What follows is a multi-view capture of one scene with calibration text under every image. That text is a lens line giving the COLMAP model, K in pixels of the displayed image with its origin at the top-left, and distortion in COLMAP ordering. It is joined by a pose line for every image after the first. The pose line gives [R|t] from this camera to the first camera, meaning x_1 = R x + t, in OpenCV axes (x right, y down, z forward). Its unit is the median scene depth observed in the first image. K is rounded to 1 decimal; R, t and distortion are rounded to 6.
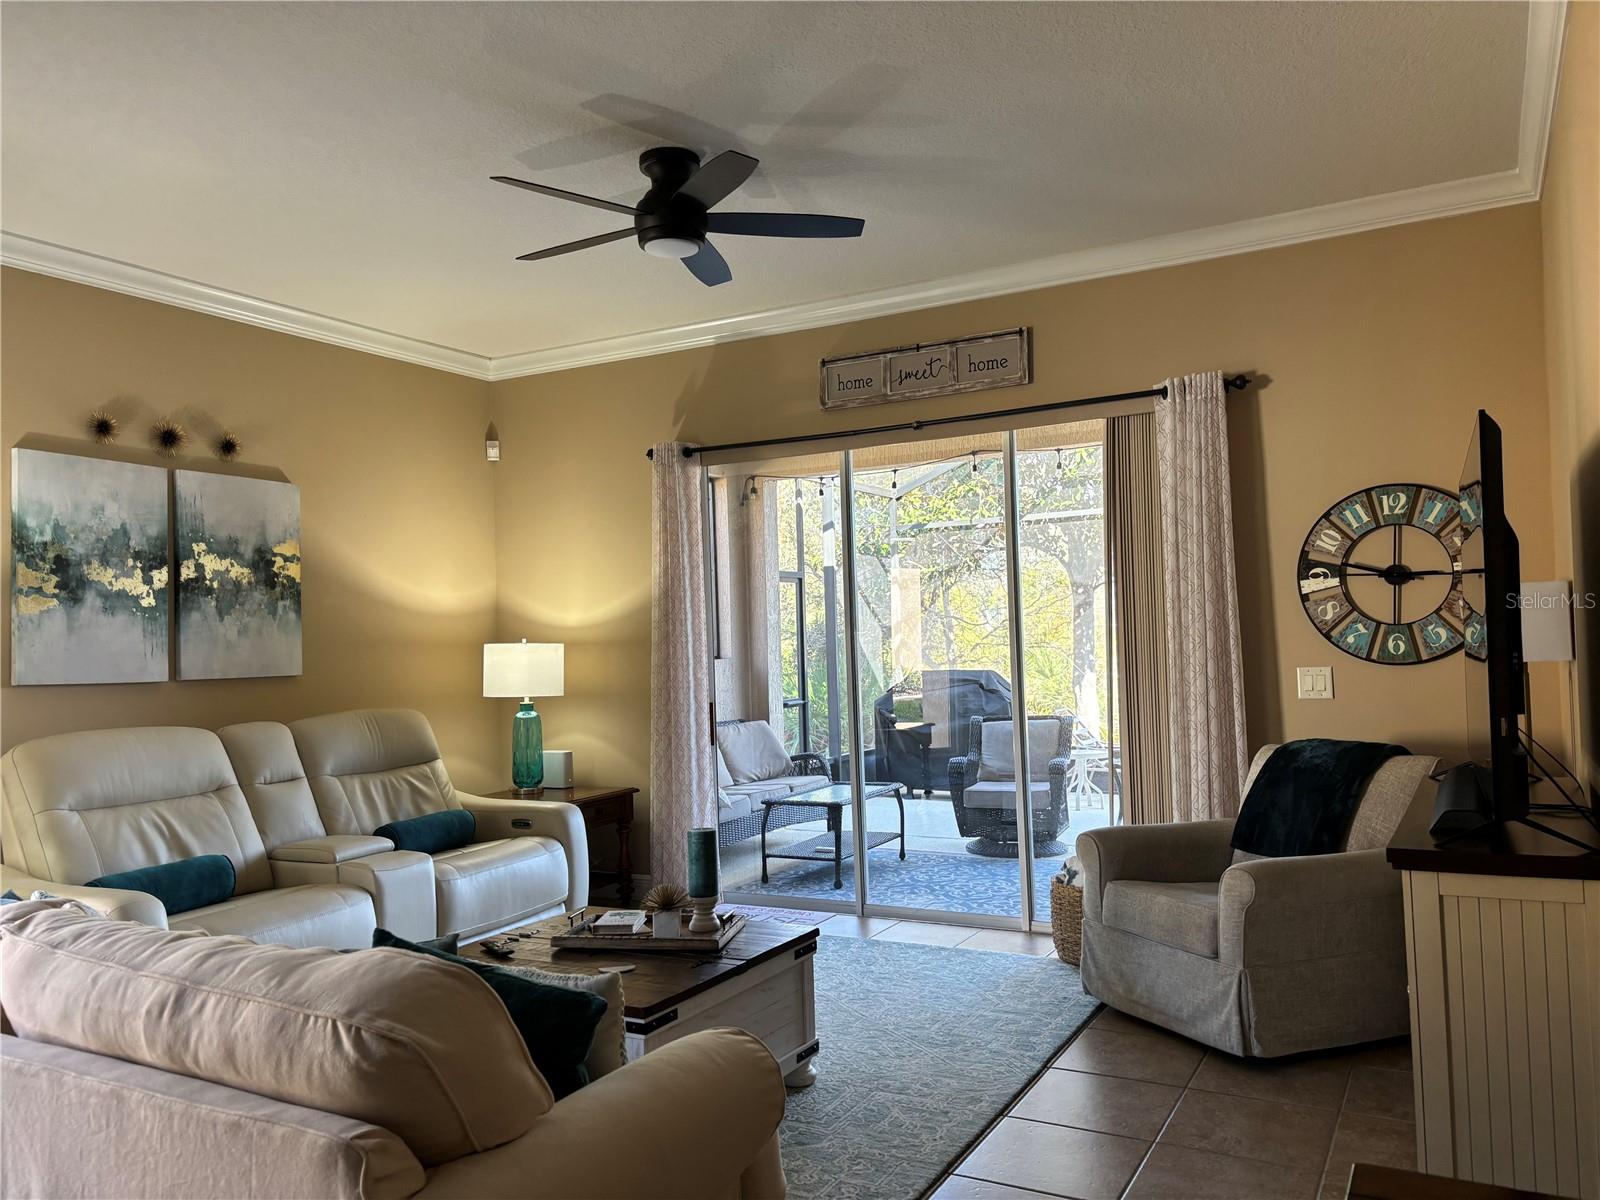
lens RADIAL K [[1237.5, 0, 800.0], [0, 1237.5, 600.0], [0, 0, 1]] dist [0.048943, -0.108280]
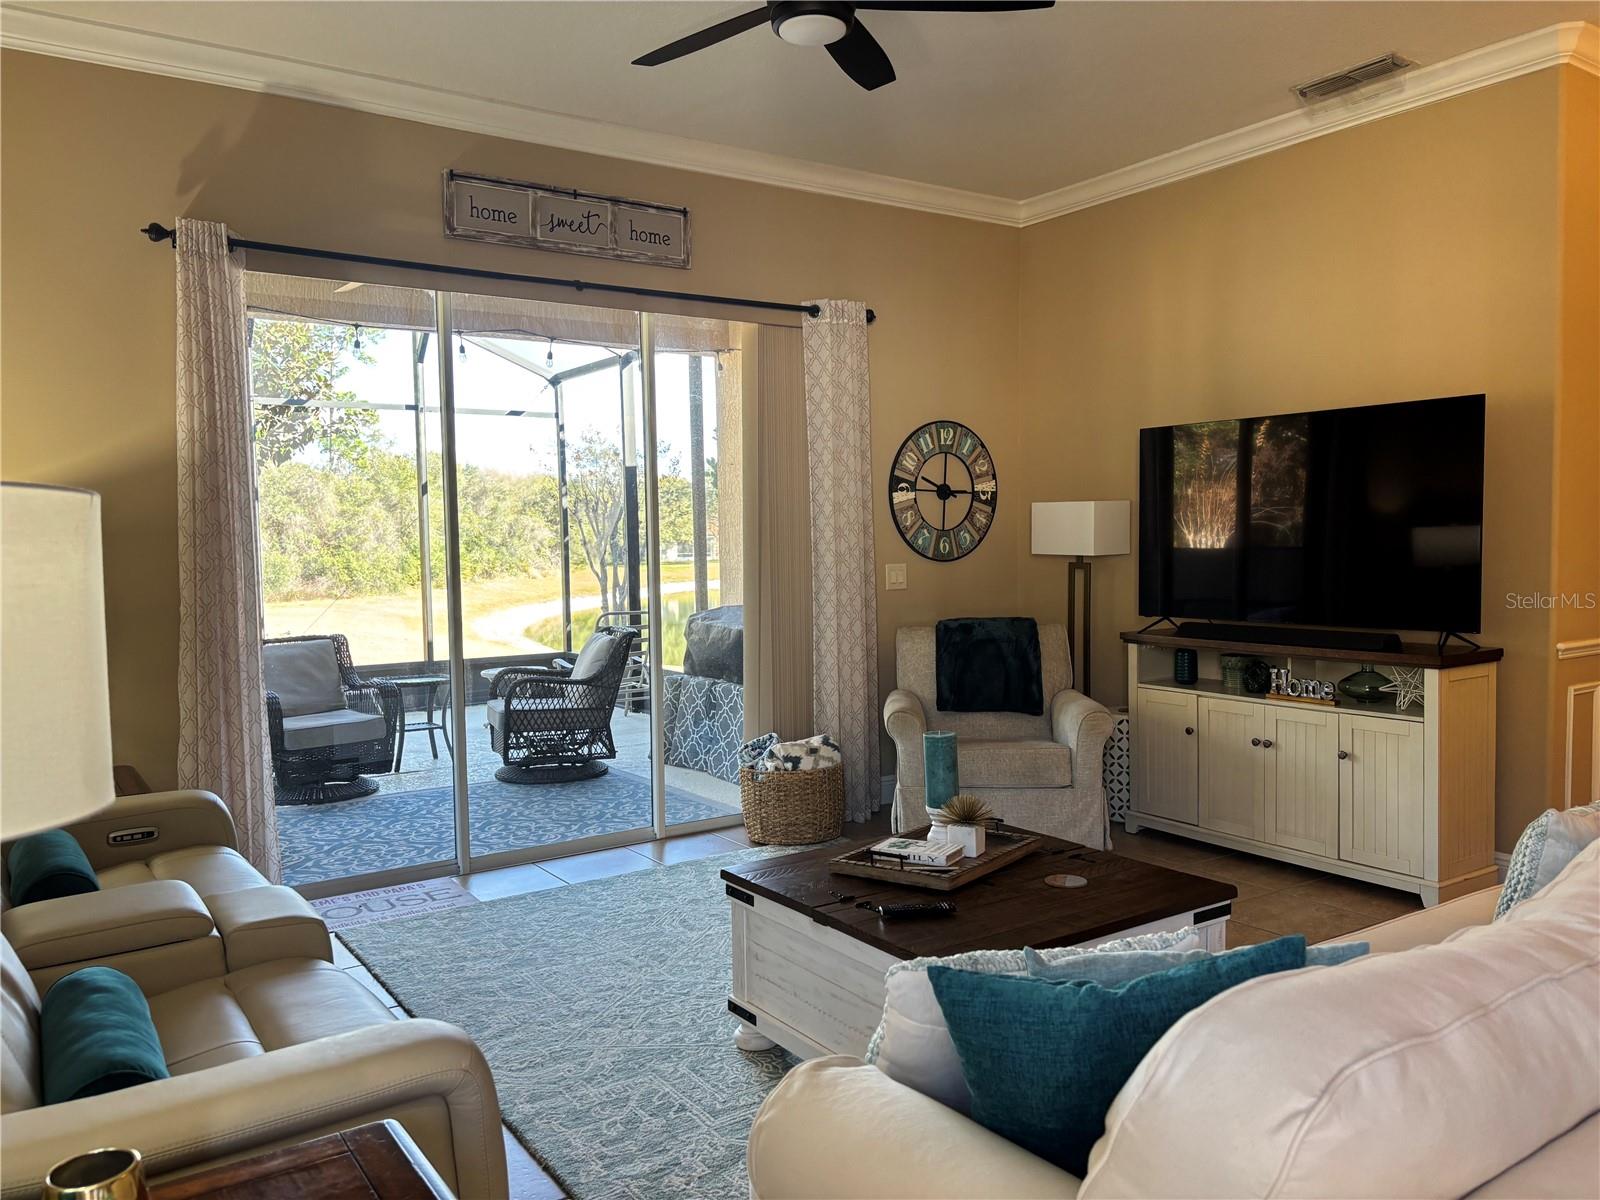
lens RADIAL K [[1237.5, 0, 800.0], [0, 1237.5, 600.0], [0, 0, 1]] dist [0.048943, -0.108280]
pose [[0.430322, -0.021400, 0.902422, -0.692280], [-0.030521, 0.998802, 0.038239, 0.043611], [-0.902159, -0.043998, 0.429154, 0.535698]]
